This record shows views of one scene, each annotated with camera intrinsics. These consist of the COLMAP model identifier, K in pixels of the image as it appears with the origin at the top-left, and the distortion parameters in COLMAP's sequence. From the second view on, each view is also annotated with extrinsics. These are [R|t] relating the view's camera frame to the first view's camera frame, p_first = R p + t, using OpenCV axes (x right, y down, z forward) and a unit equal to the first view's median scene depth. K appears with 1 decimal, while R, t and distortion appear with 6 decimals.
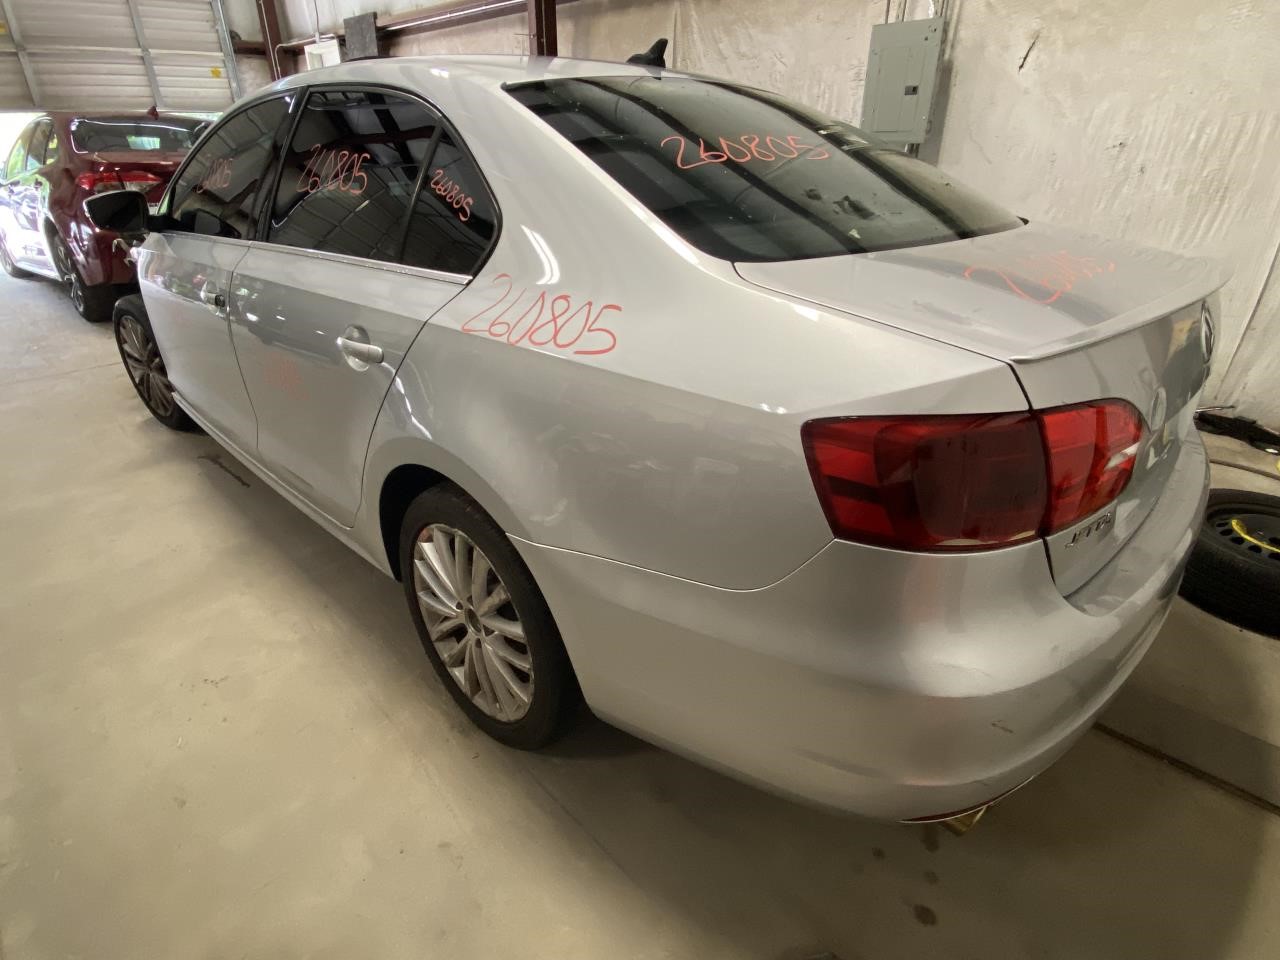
lens RADIAL K [[685.2, 0, 640.0], [0, 685.2, 480.0], [0, 0, 1]] dist [0.023218, -0.022204]
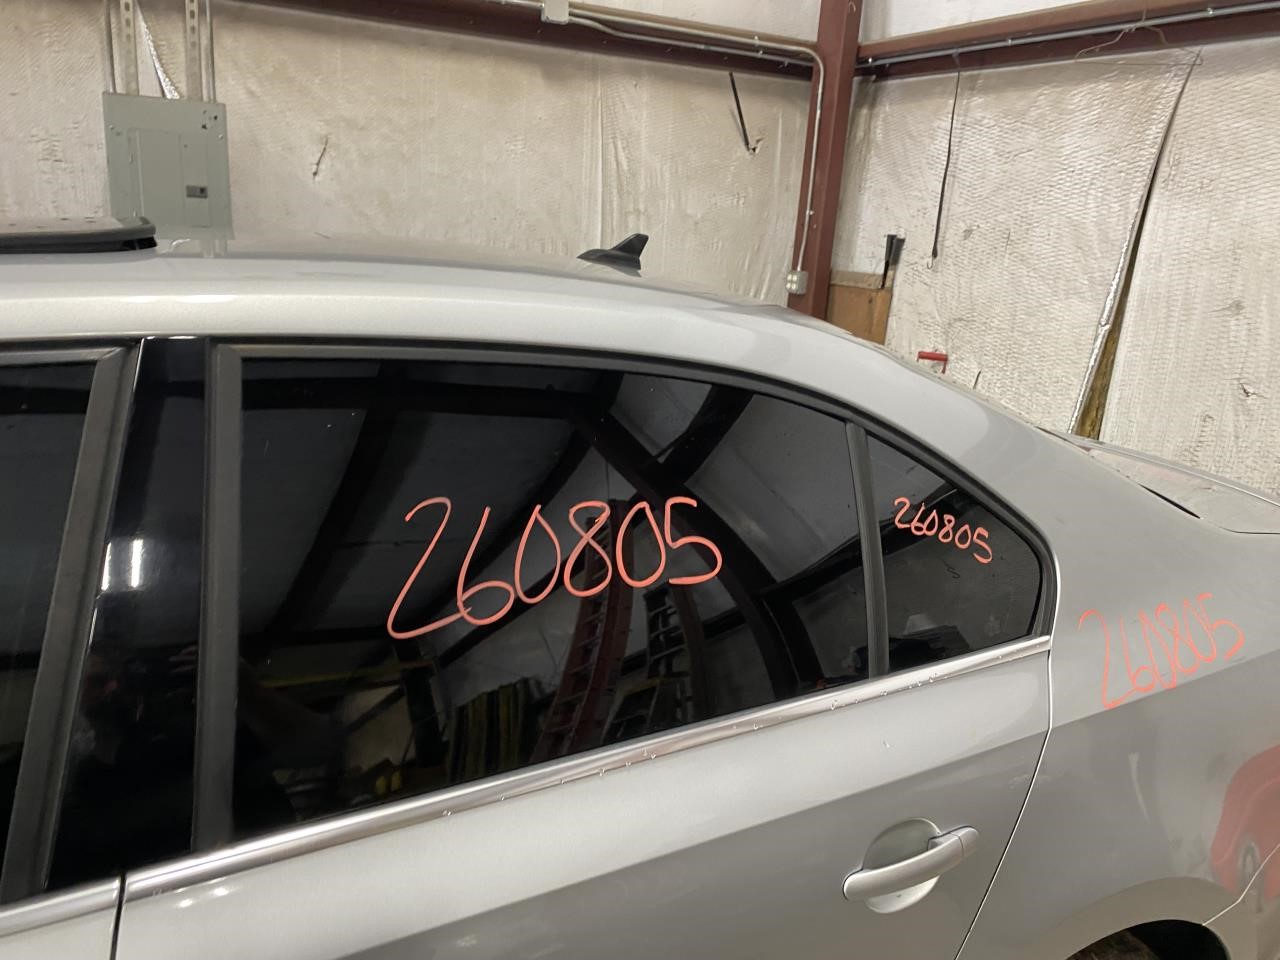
lens RADIAL K [[960.0, 0, 640.0], [0, 960.0, 480.0], [0, 0, 1]] dist [0.006710, 0.001788]
pose [[0.330778, -0.234630, 0.914076, -0.423191], [0.366948, 0.924356, 0.104481, -0.238496], [-0.869446, 0.300858, 0.391853, 0.324116]]
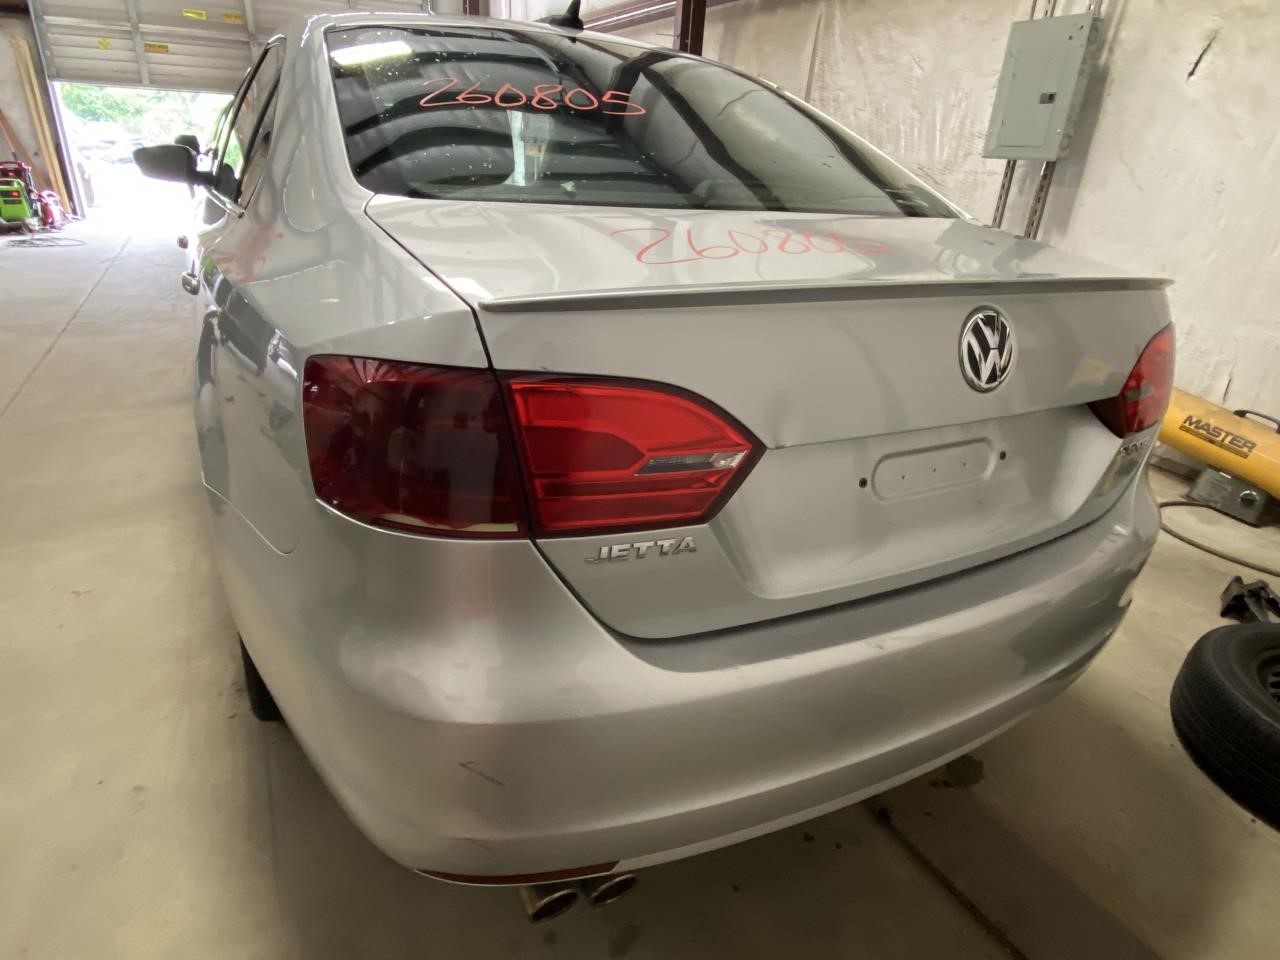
lens RADIAL K [[738.3, 0, 640.0], [0, 738.3, 480.0], [0, 0, 1]] dist [0.017738, -0.017457]
pose [[0.956664, 0.164980, -0.239948, 0.217601], [-0.177428, 0.983643, -0.031081, 0.005150], [0.230896, 0.072307, 0.970288, 0.048232]]
